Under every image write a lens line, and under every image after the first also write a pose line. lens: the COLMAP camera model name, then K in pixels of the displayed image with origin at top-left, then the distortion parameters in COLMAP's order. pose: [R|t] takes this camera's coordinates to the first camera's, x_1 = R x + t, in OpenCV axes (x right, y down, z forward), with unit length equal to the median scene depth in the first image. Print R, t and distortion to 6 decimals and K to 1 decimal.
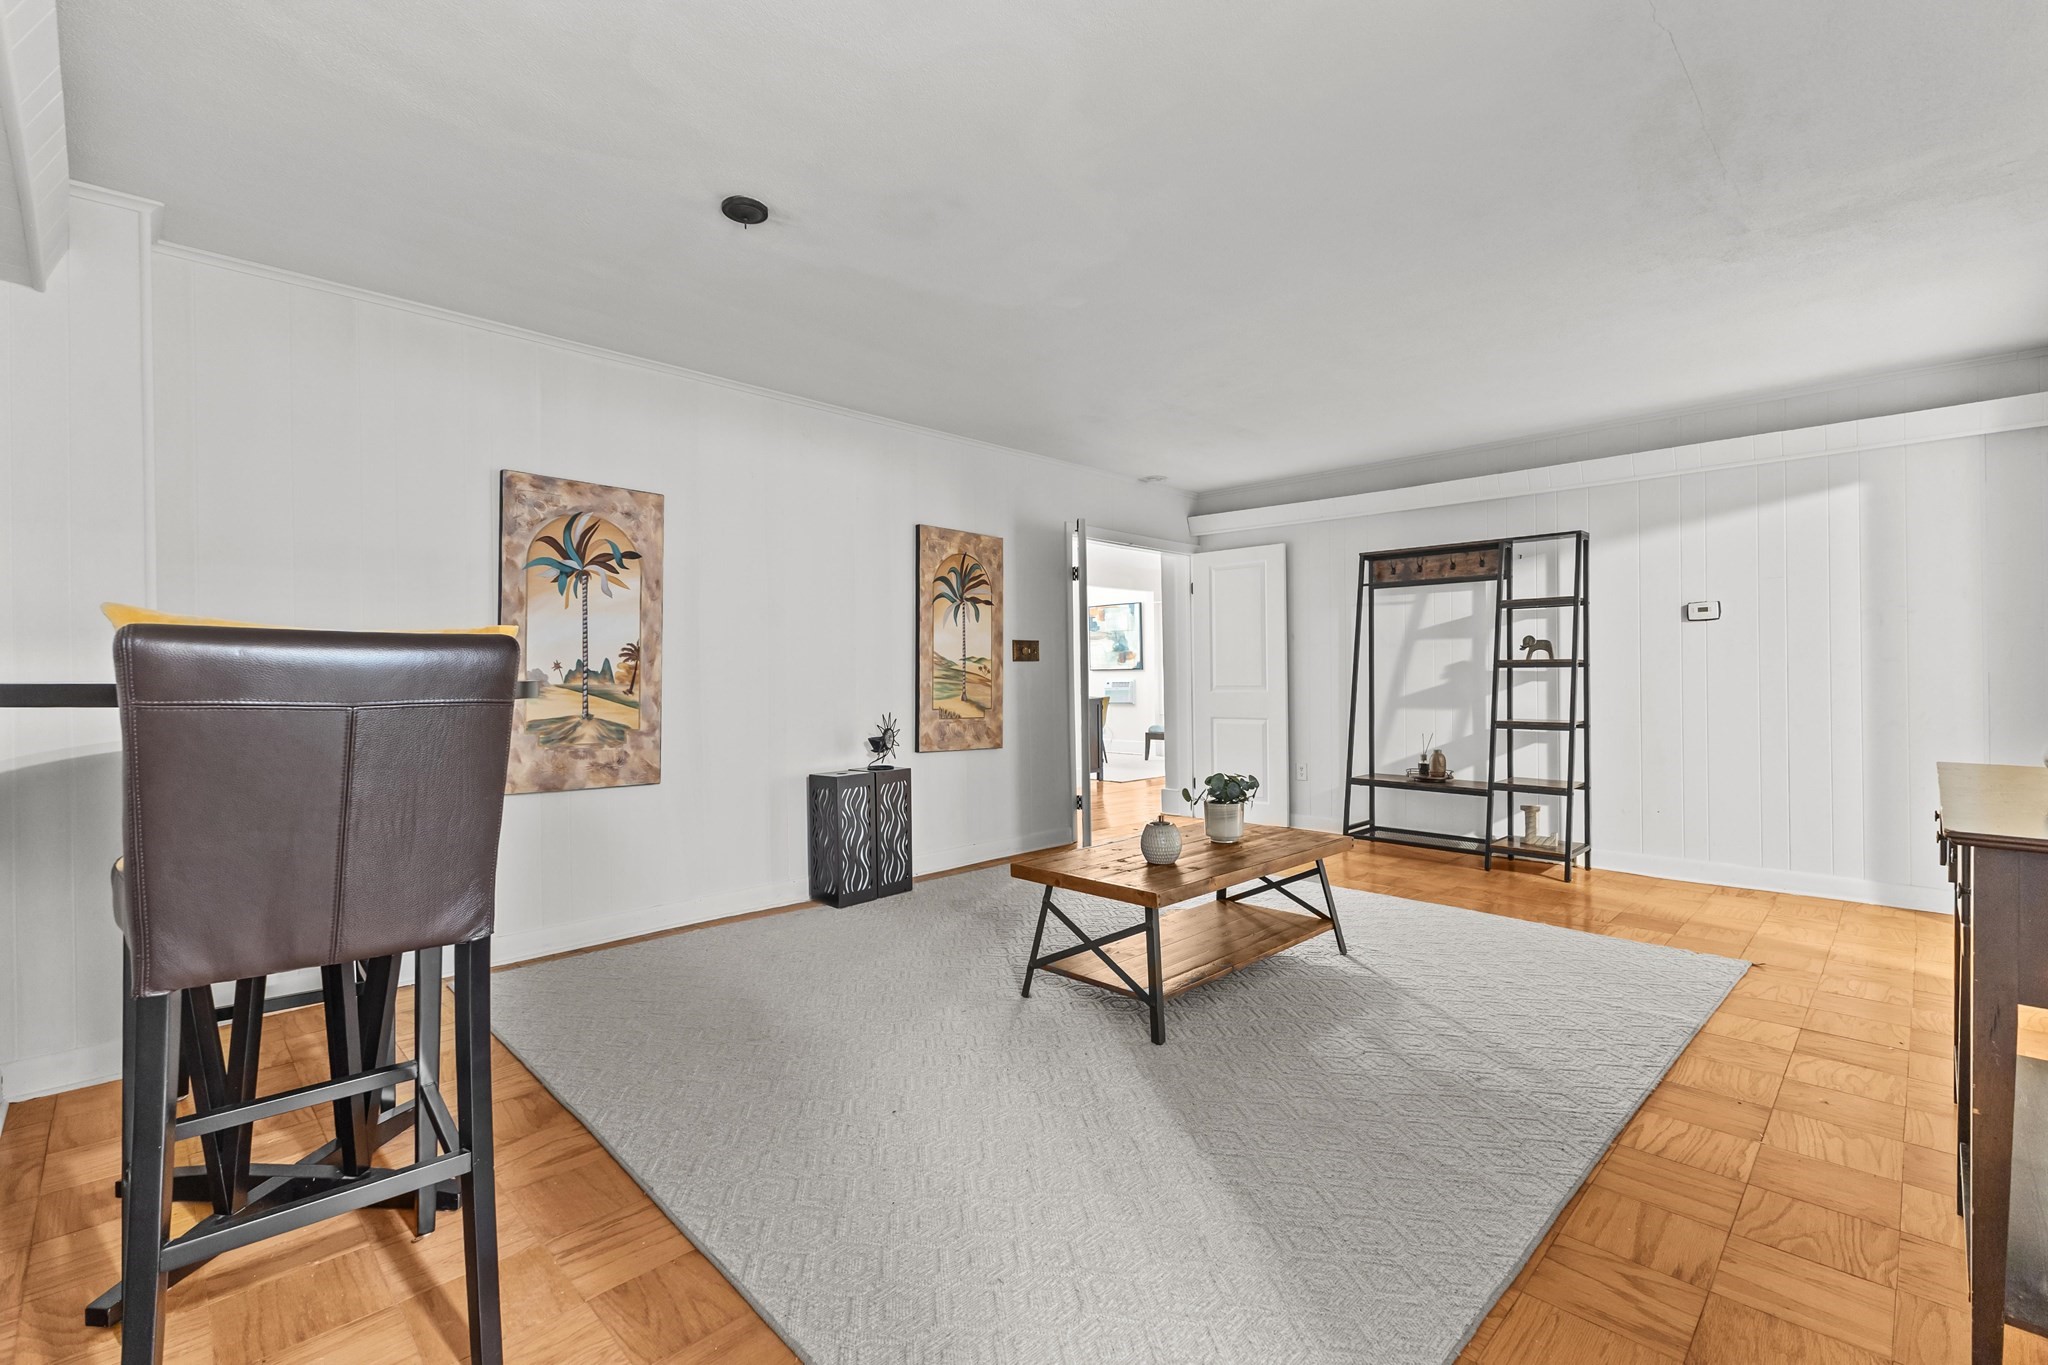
lens RADIAL K [[888.2, 0, 1024.4], [0, 888.2, 681.6], [0, 0, 1]] dist [0.004568, -0.000936]
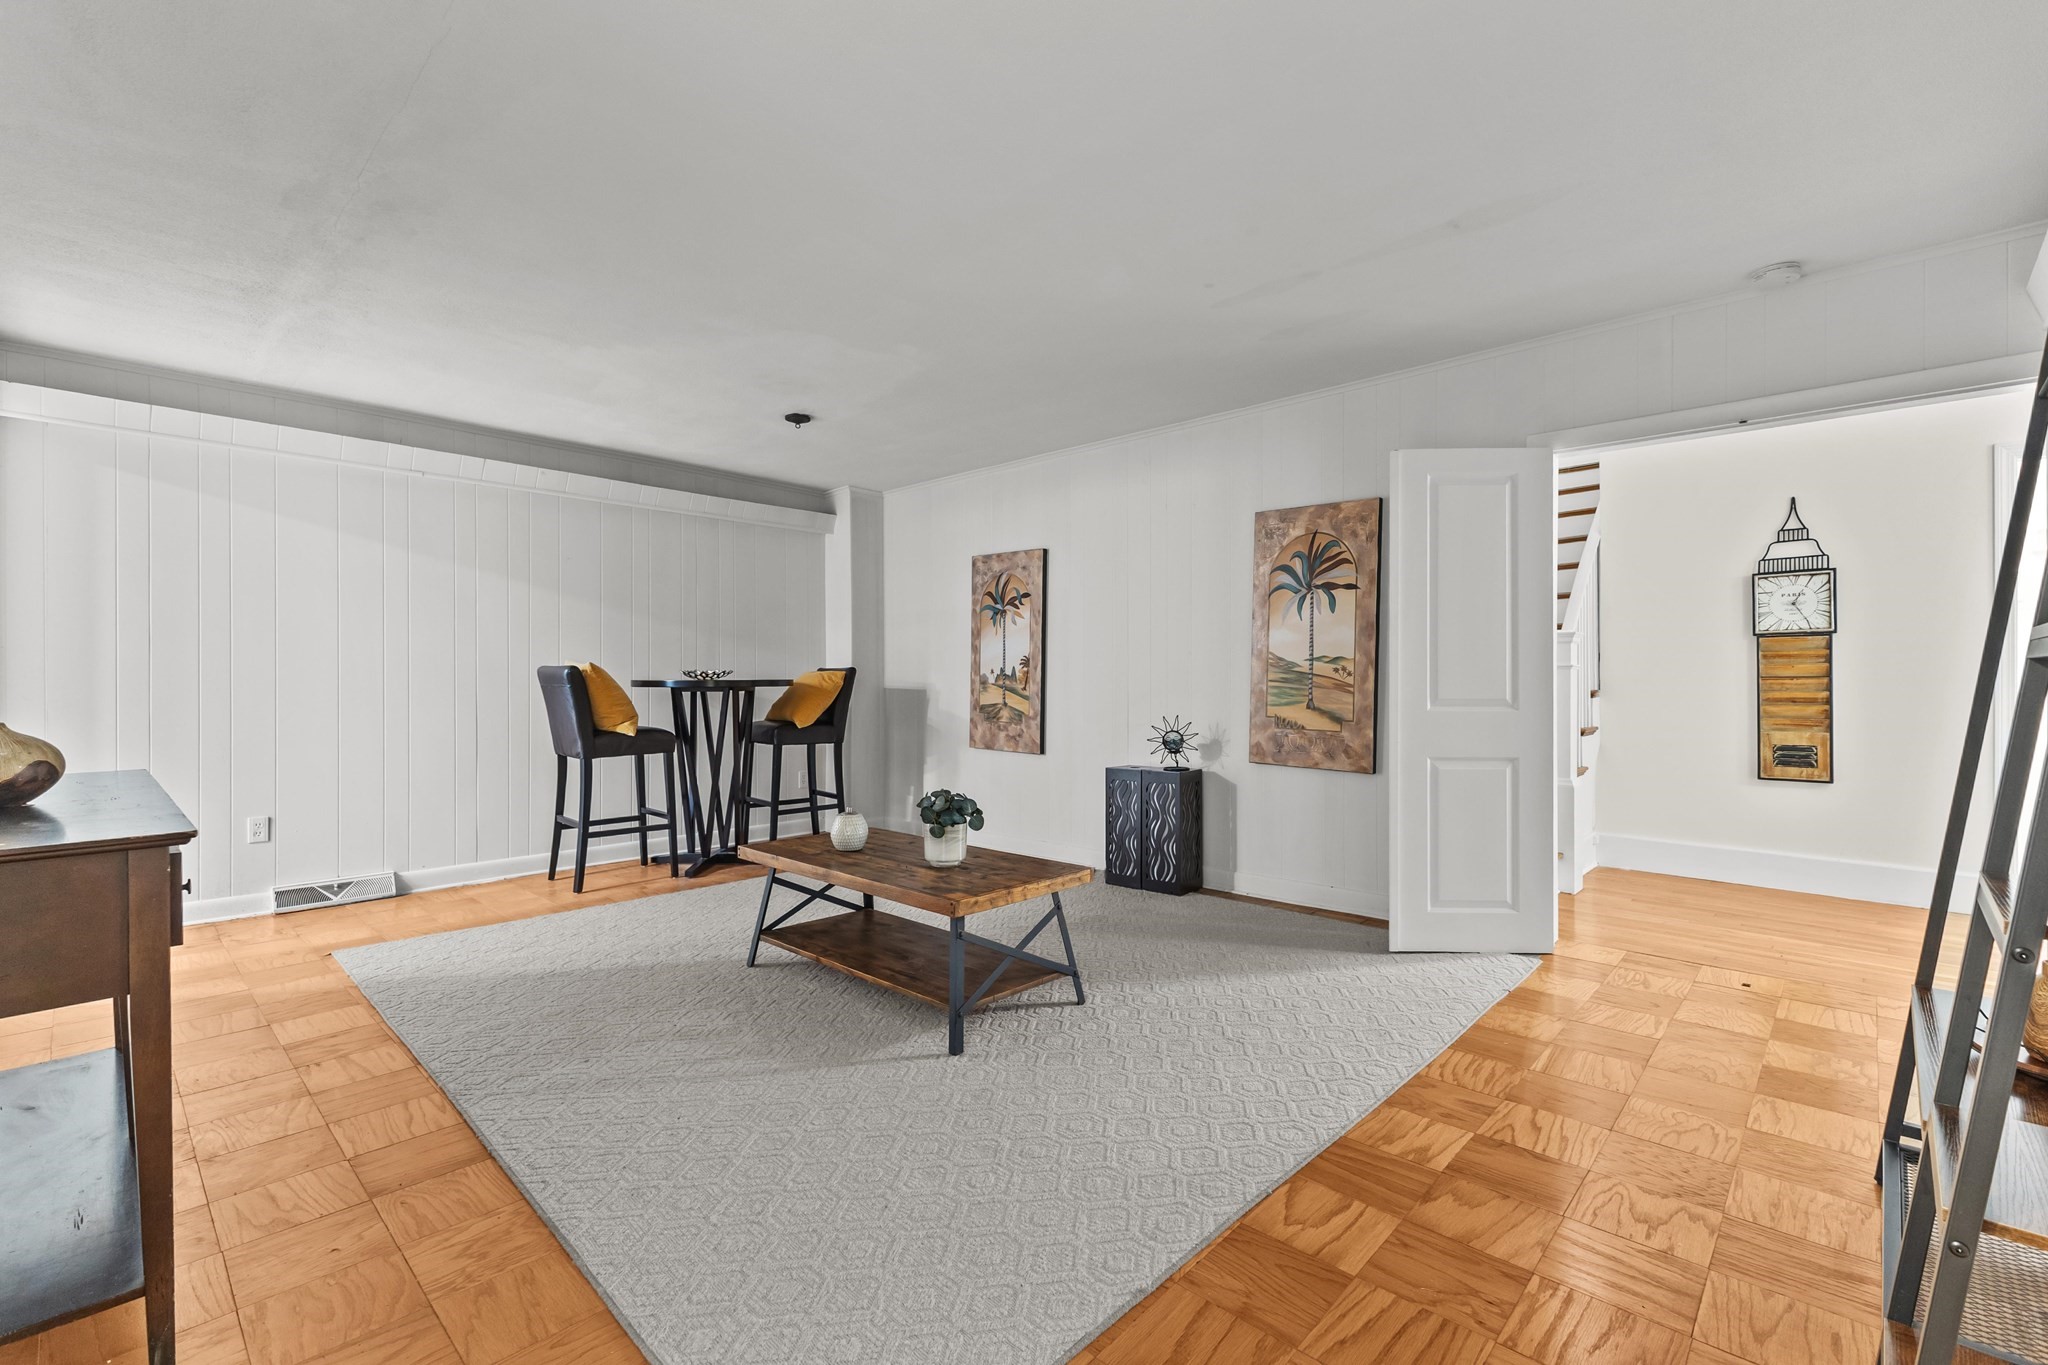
lens RADIAL K [[888.2, 0, 1031.6], [0, 888.2, 686.2], [0, 0, 1]] dist [0.004568, -0.000936]
pose [[0.042444, 0.013531, -0.999007, 0.869782], [-0.006689, 0.999890, 0.013259, -0.010574], [0.999076, 0.006120, 0.042530, 0.810789]]
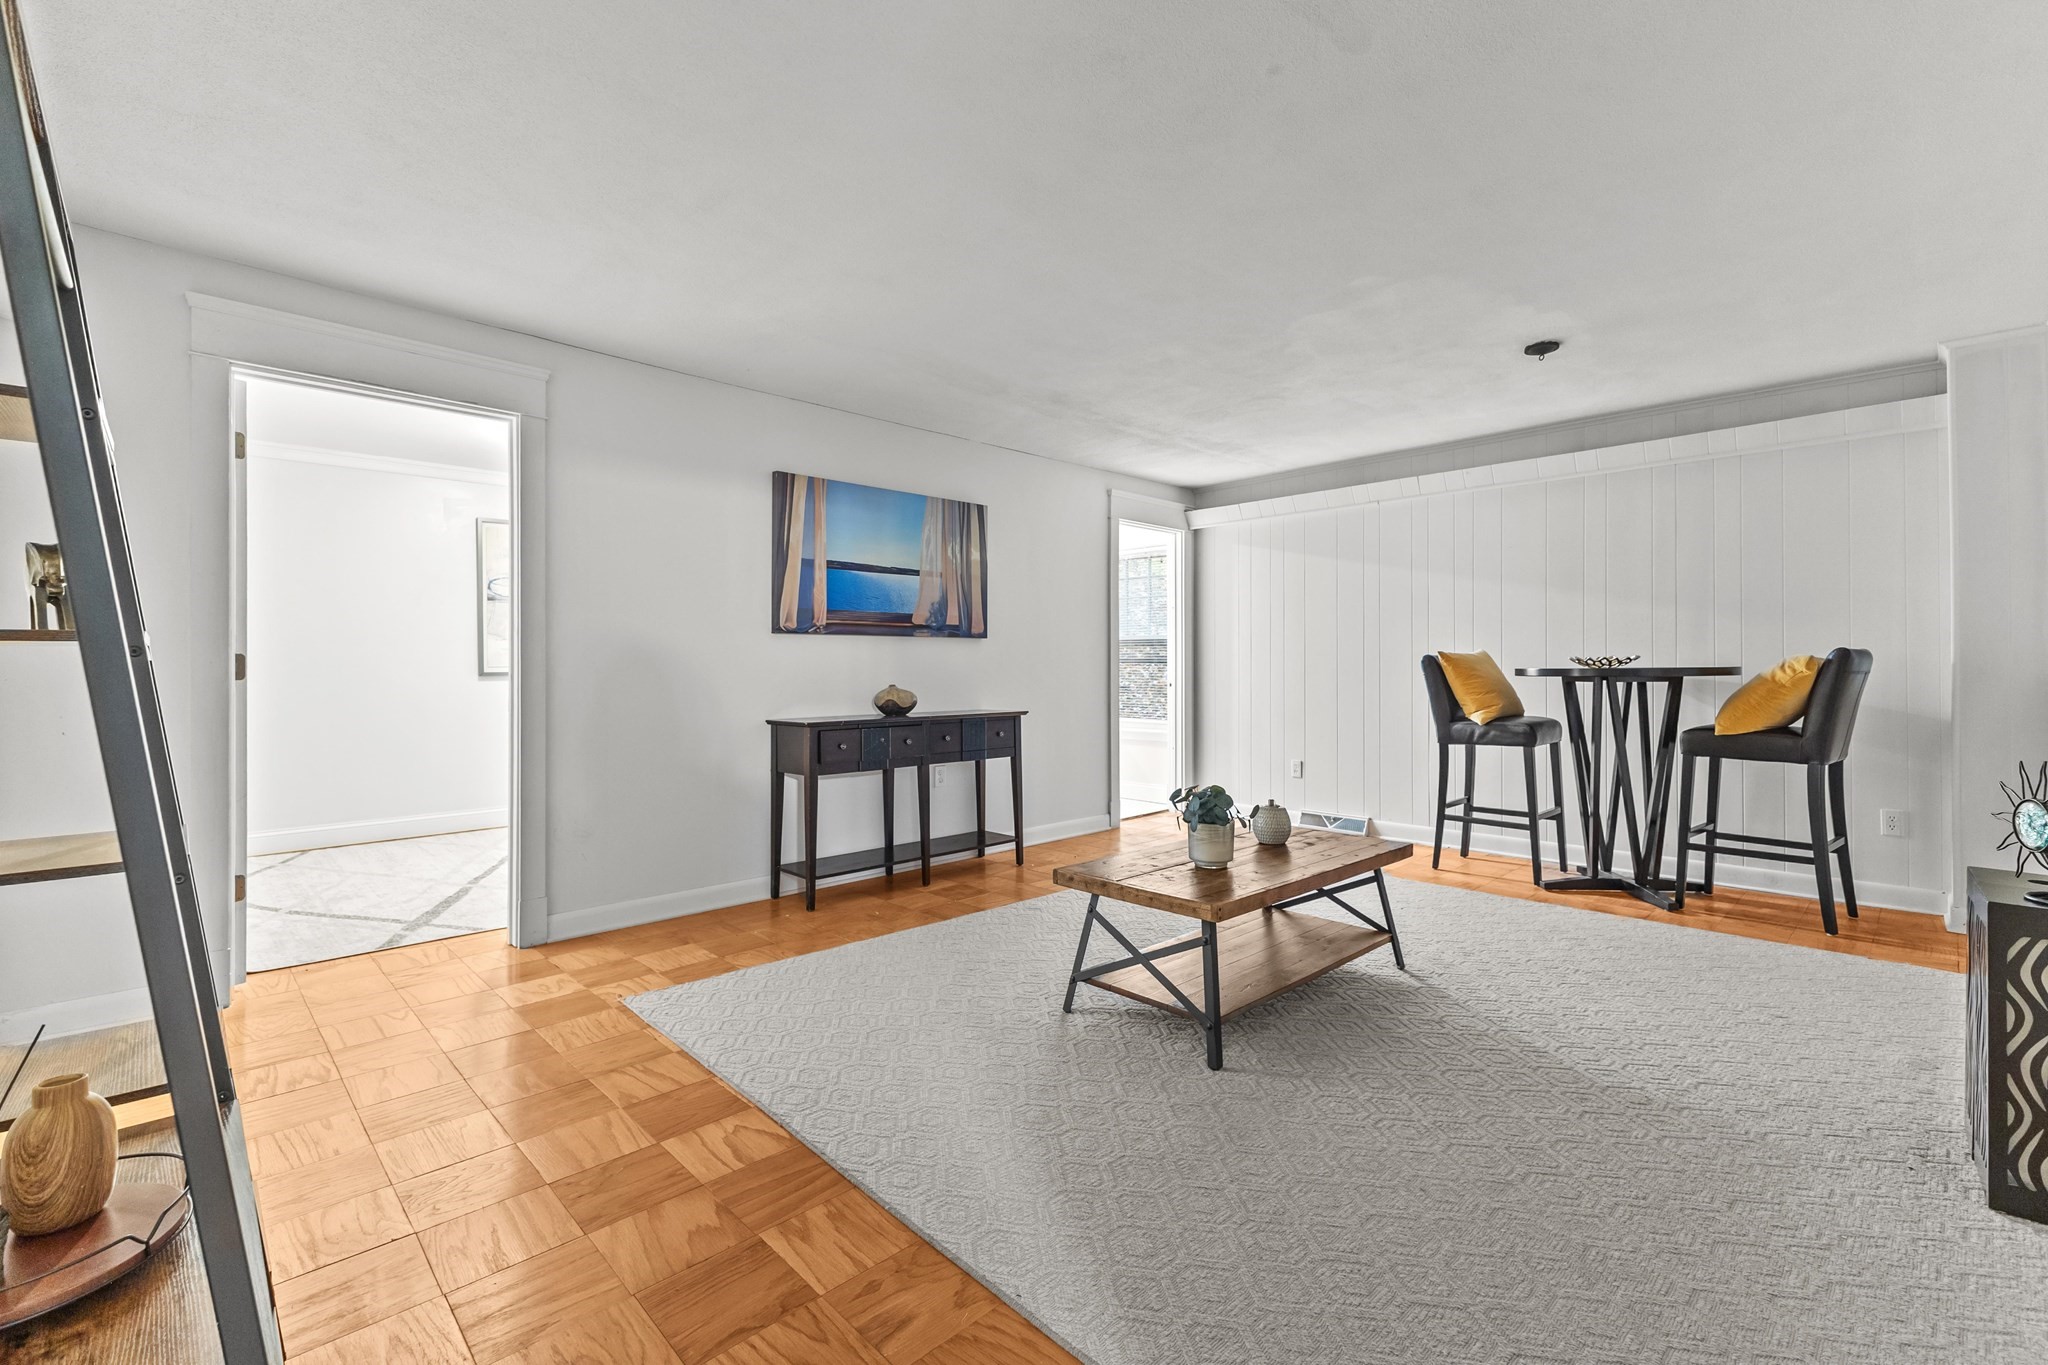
lens RADIAL K [[888.2, 0, 1026.5], [0, 888.2, 663.8], [0, 0, 1]] dist [0.004568, -0.000936]
pose [[-0.999945, 0.008591, 0.006009, 0.303862], [0.008614, 0.999956, 0.003737, -0.014072], [-0.005977, 0.003789, -0.999975, 1.436752]]
